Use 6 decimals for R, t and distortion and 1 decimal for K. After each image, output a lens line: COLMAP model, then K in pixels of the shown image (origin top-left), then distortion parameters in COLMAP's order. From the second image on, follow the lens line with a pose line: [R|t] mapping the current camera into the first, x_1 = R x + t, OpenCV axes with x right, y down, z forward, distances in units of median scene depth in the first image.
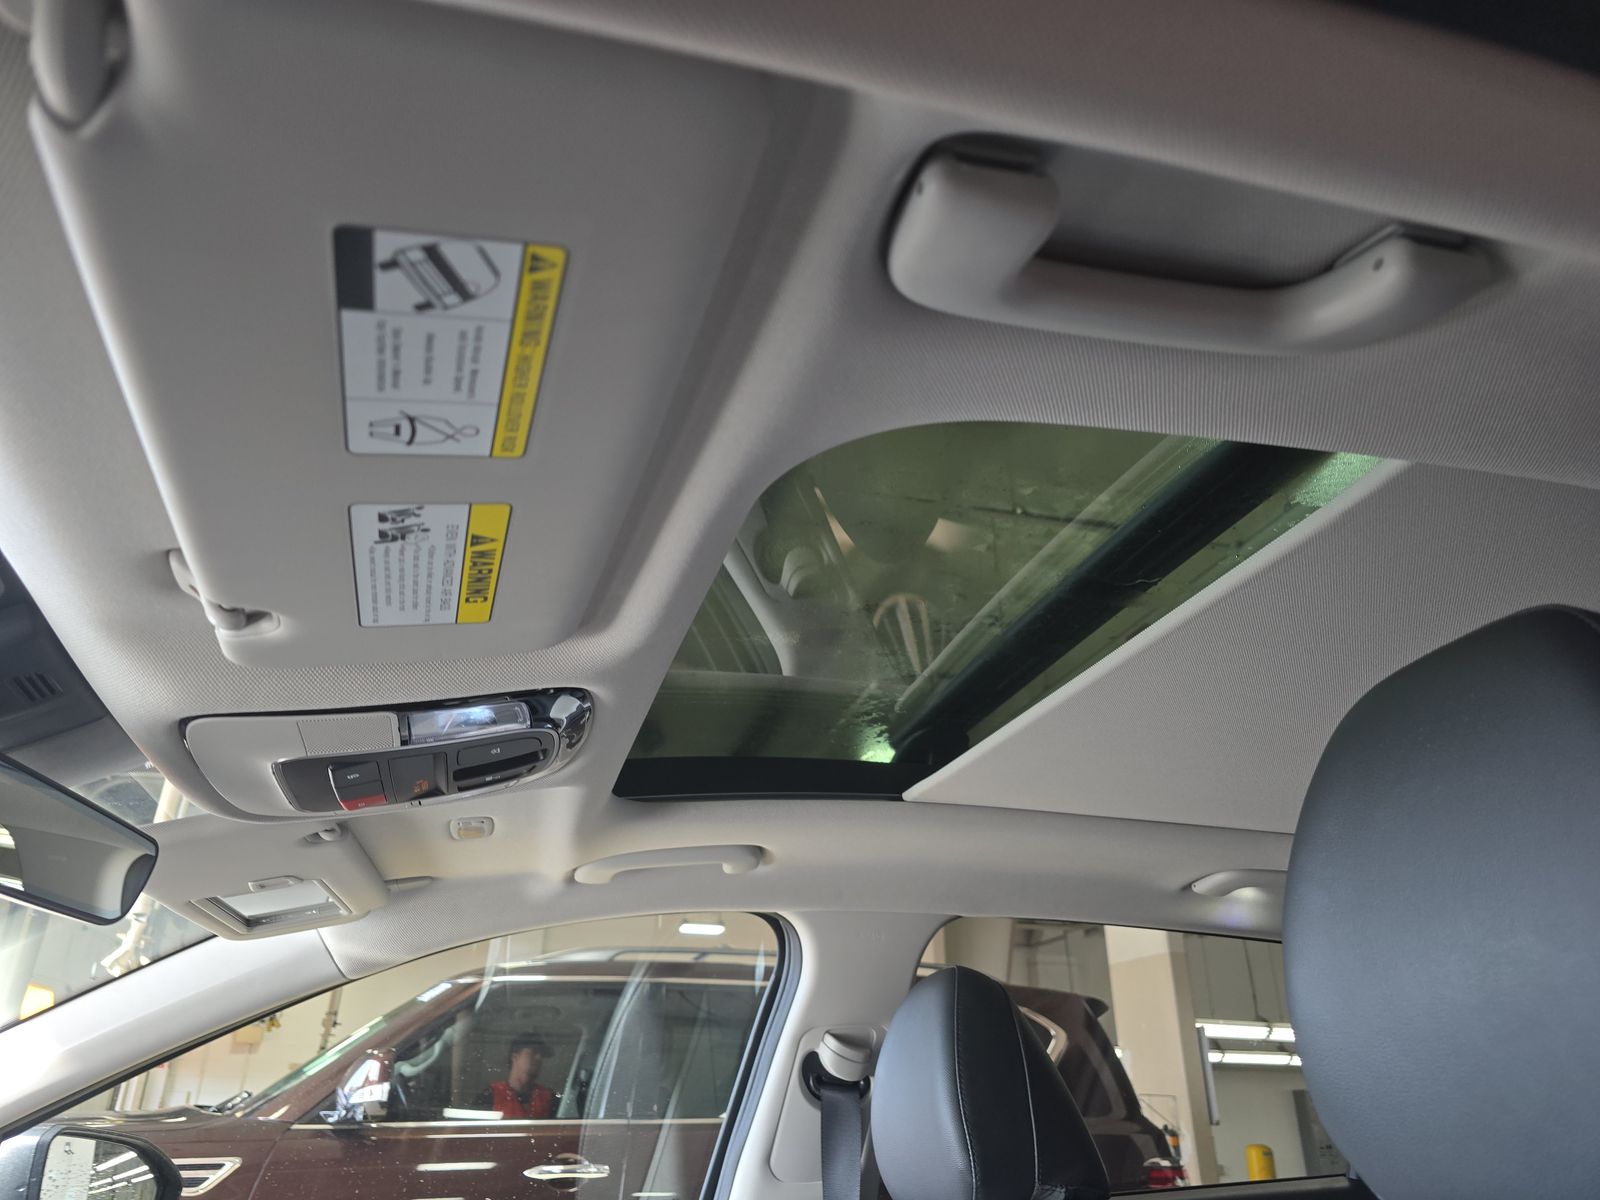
lens RADIAL K [[1059.6, 0, 797.0], [0, 1059.6, 599.1], [0, 0, 1]] dist [0.047178, -0.052050]
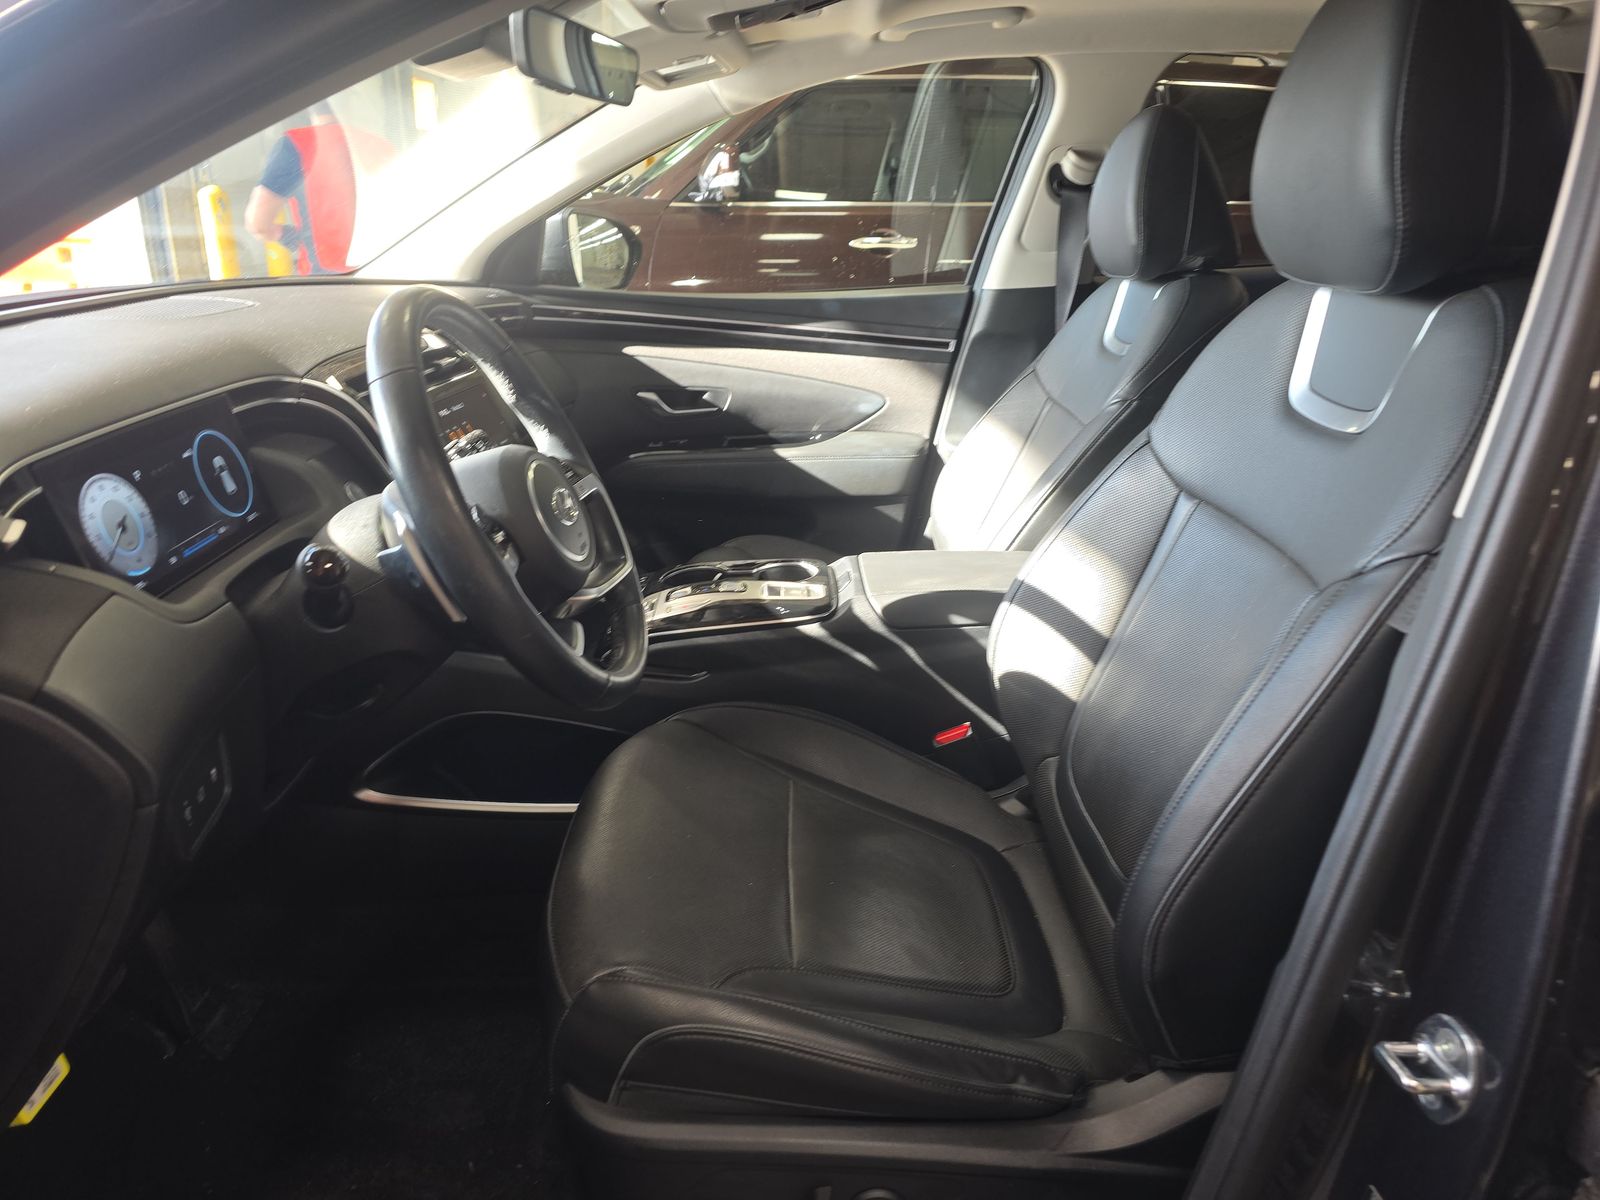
lens RADIAL K [[1059.6, 0, 797.0], [0, 1059.6, 599.1], [0, 0, 1]] dist [0.047178, -0.052050]
pose [[0.965378, 0.102919, -0.239694, 0.028520], [0.103219, 0.693164, 0.713351, -0.072294], [0.239565, -0.713394, 0.658542, -0.137212]]
